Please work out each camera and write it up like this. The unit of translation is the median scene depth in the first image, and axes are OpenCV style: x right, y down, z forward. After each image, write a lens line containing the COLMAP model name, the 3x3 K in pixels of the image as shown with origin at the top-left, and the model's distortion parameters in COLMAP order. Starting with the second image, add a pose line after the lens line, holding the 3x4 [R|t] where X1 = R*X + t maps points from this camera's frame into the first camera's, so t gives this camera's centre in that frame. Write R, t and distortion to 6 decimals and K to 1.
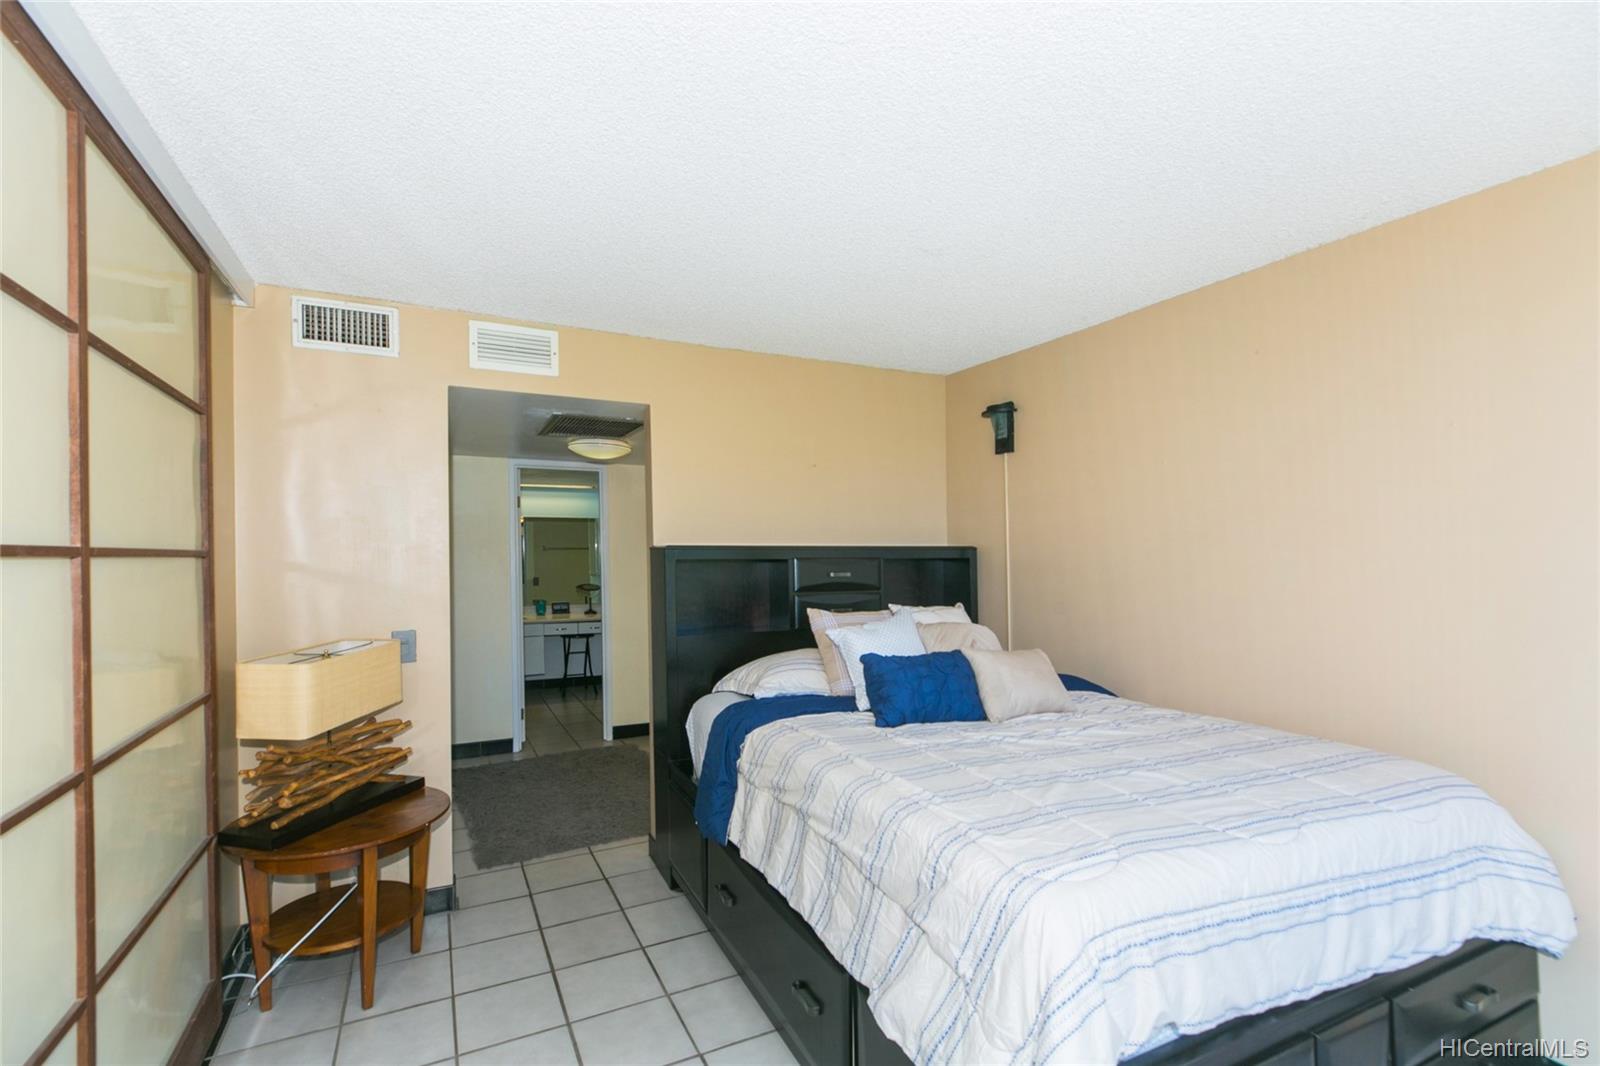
lens RADIAL K [[725.3, 0, 801.2], [0, 725.3, 550.8], [0, 0, 1]] dist [0.001713, -0.000418]
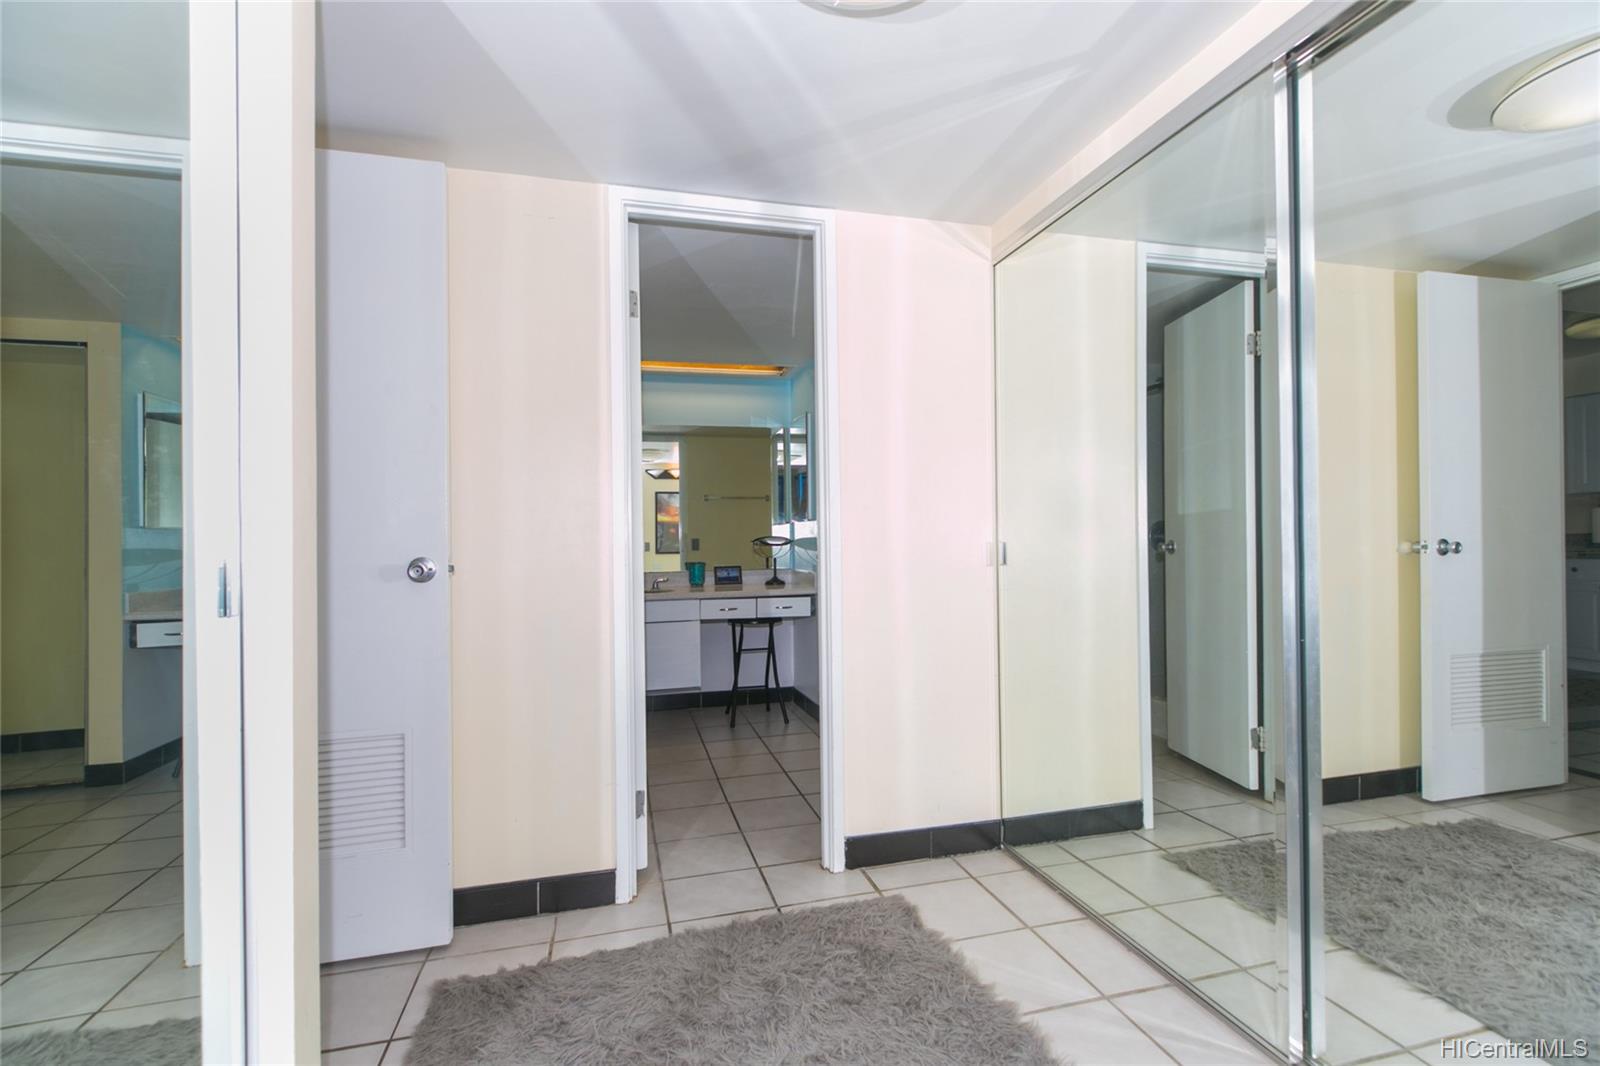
lens RADIAL K [[725.3, 0, 801.2], [0, 725.3, 550.8], [0, 0, 1]] dist [0.001713, -0.000418]
pose [[0.975545, 0.001514, -0.219793, -0.152163], [0.002109, 0.999866, 0.016248, 0.053775], [0.219788, -0.016314, 0.975411, 0.464562]]
